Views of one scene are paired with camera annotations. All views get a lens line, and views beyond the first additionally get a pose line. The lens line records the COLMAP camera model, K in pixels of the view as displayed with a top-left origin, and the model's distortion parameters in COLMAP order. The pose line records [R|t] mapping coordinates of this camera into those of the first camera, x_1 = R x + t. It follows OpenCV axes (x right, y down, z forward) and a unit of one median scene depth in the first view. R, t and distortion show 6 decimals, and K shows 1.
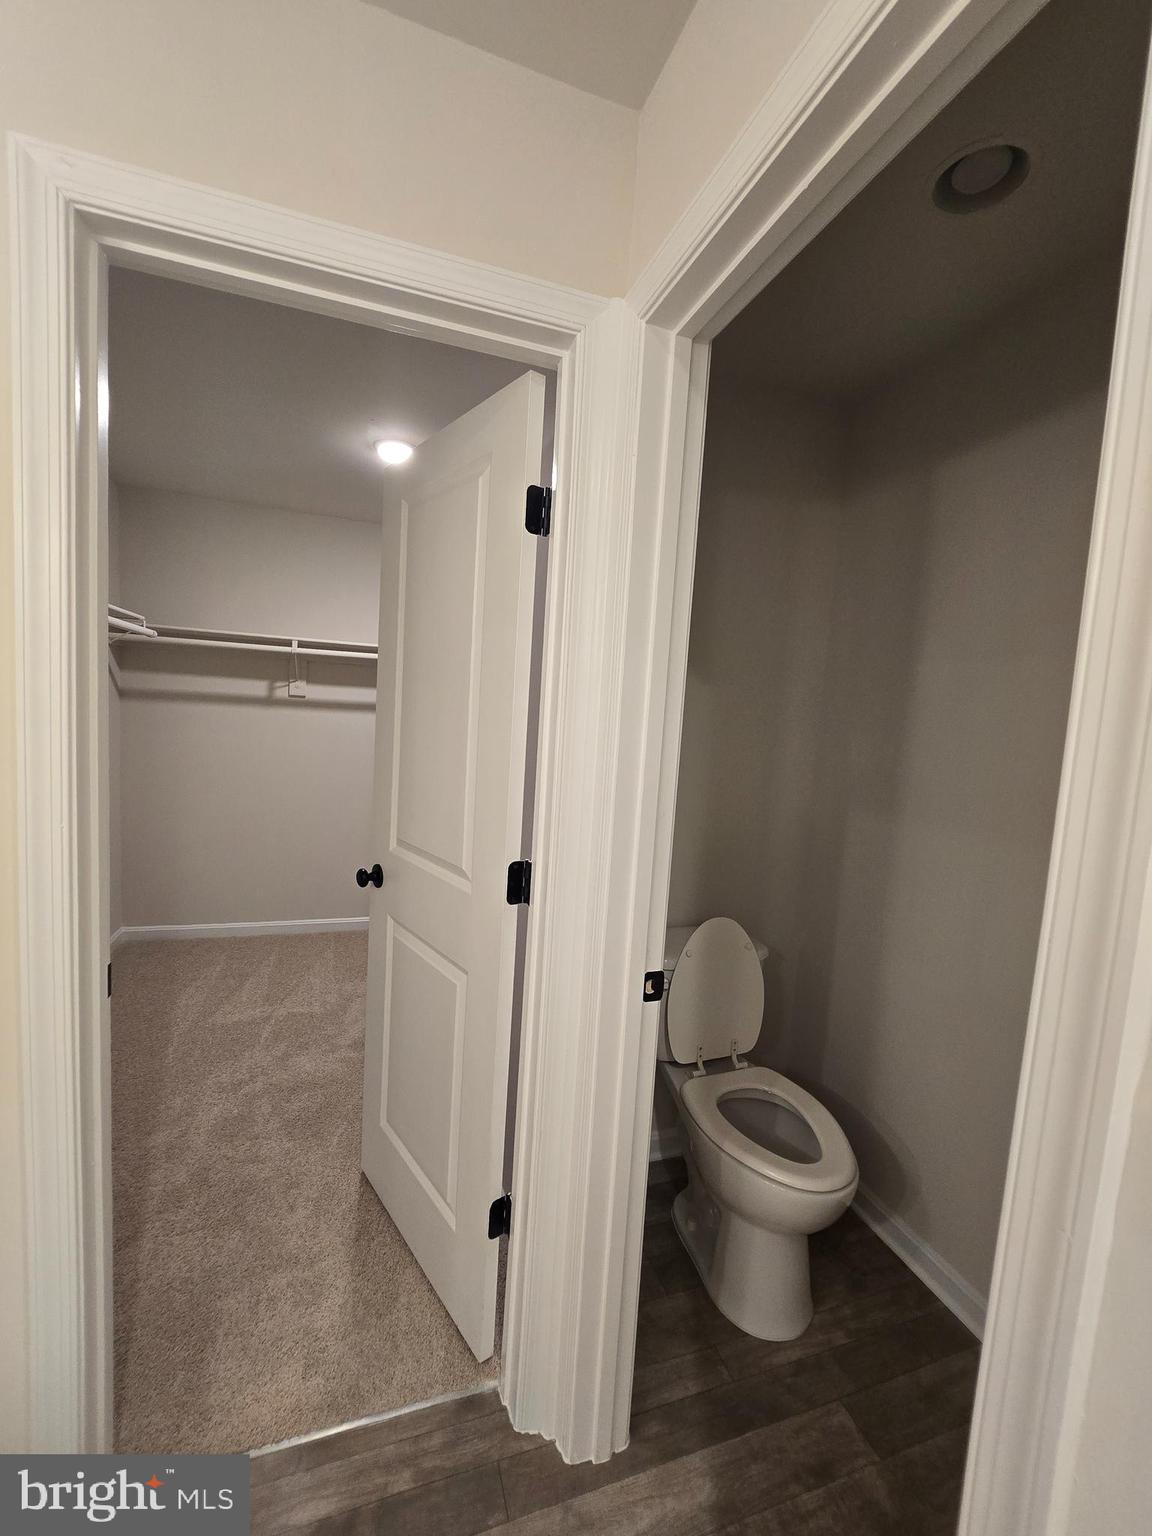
lens RADIAL K [[624.6, 0, 576.0], [0, 624.6, 768.0], [0, 0, 1]] dist [-0.012210, 0.002693]
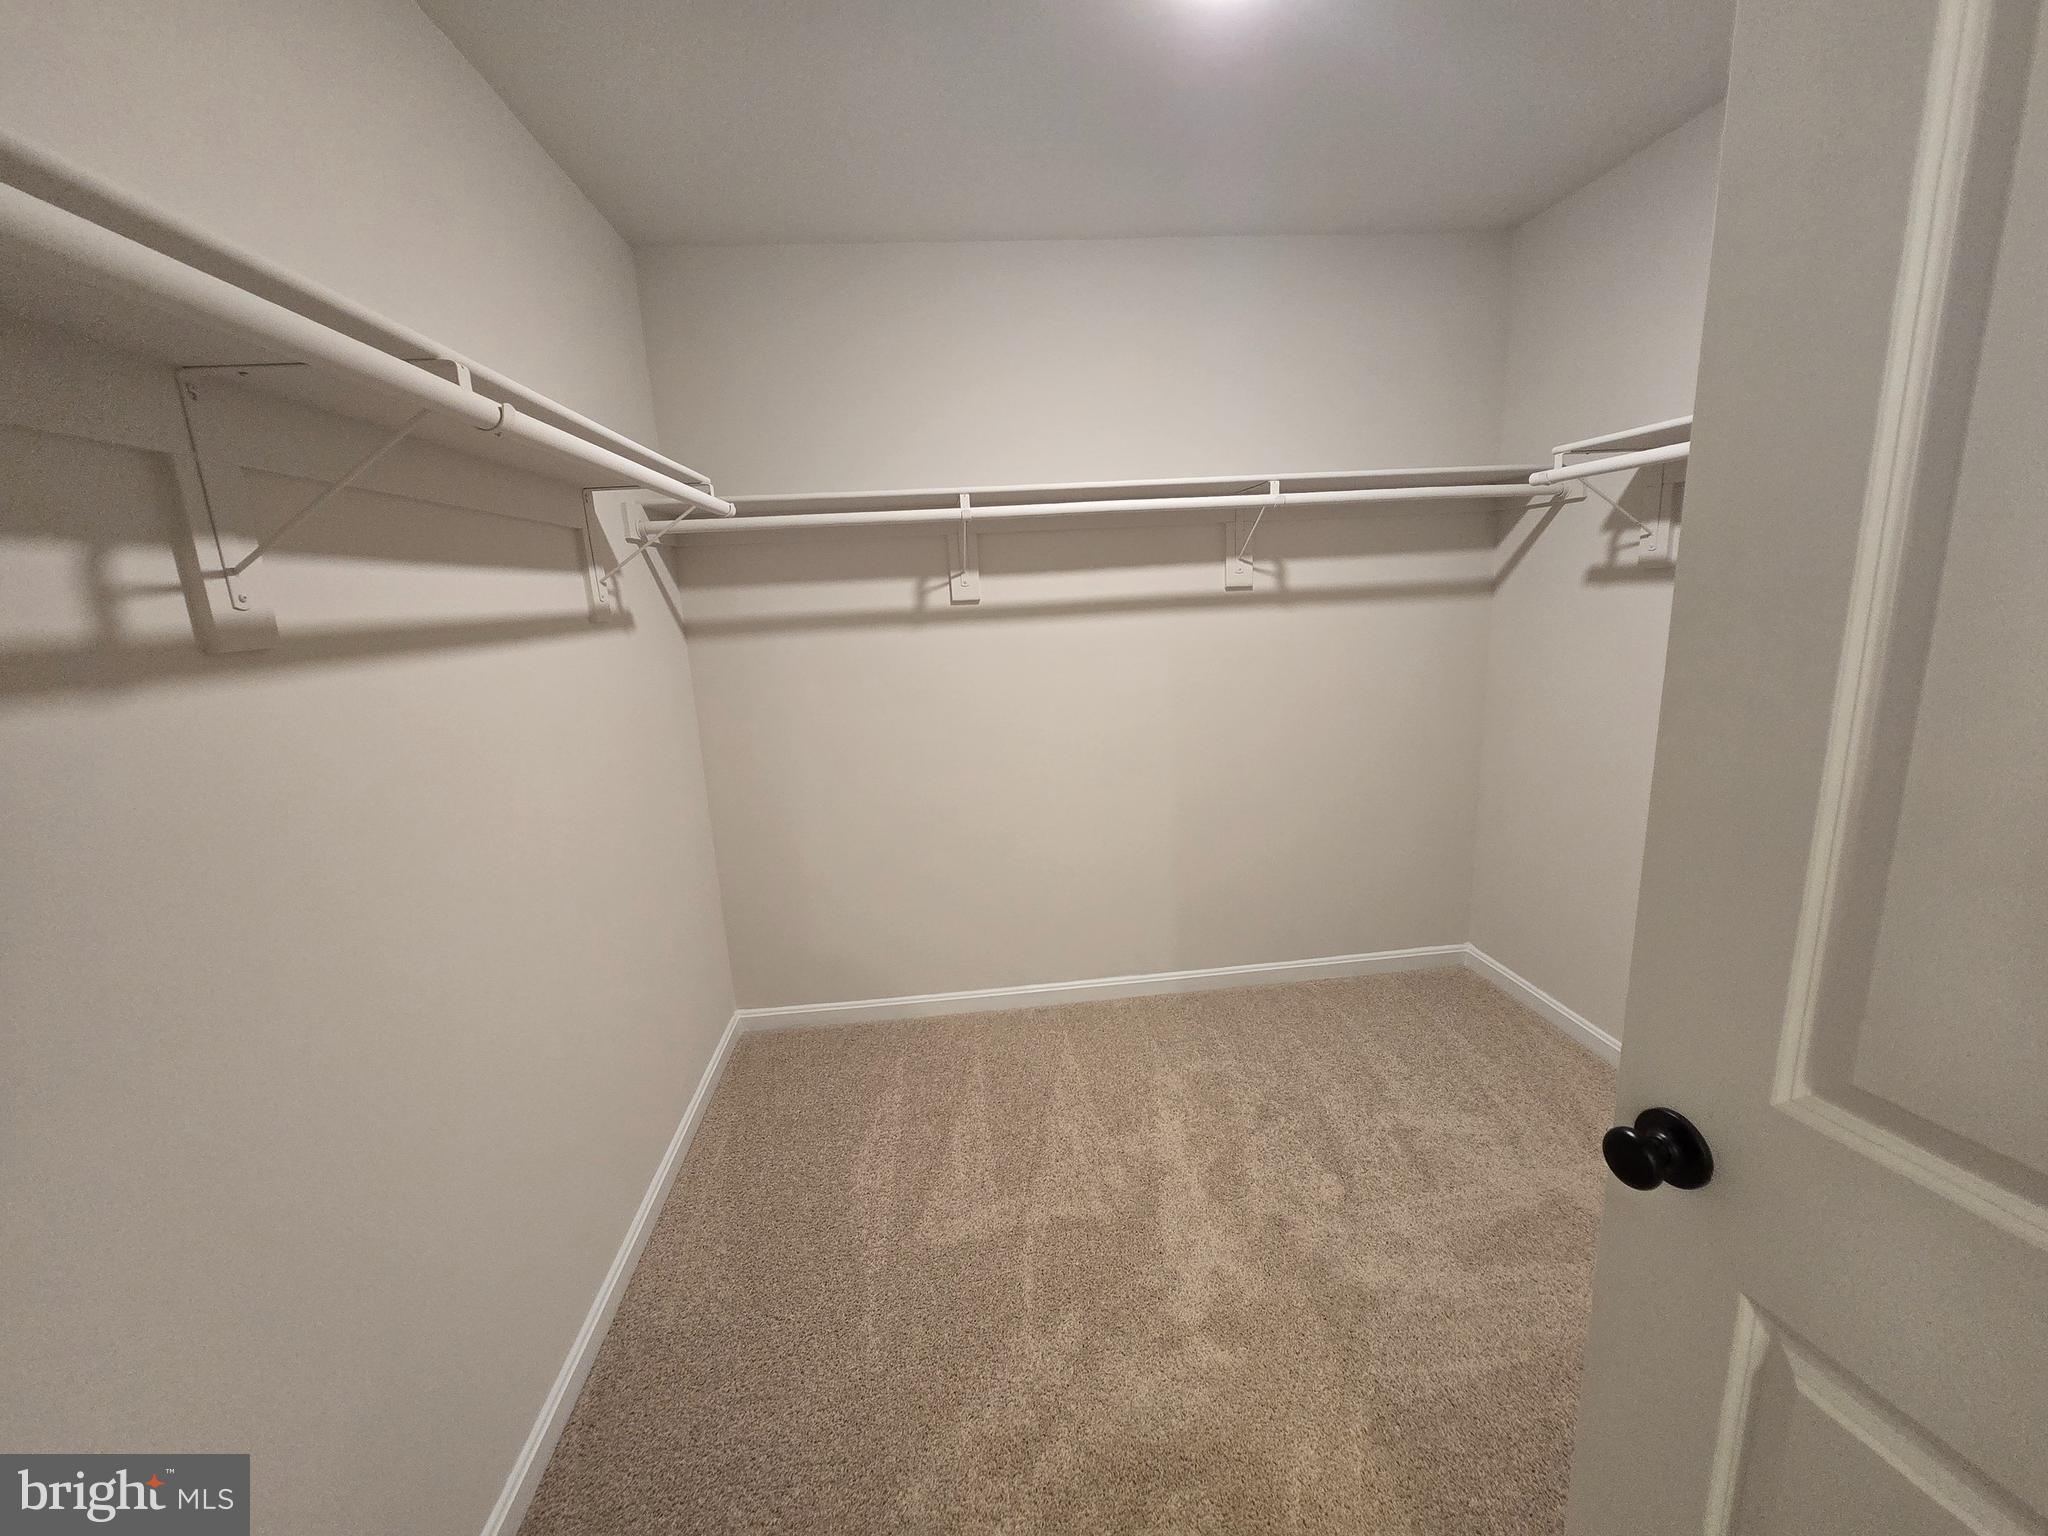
lens RADIAL K [[832.8, 0, 1024.0], [0, 832.8, 768.0], [0, 0, 1]] dist [-0.012210, 0.002693]
pose [[0.966879, -0.059670, -0.248163, -0.245159], [0.088232, 0.990486, 0.105607, -0.046852], [0.239501, -0.124005, 0.962945, 0.315266]]
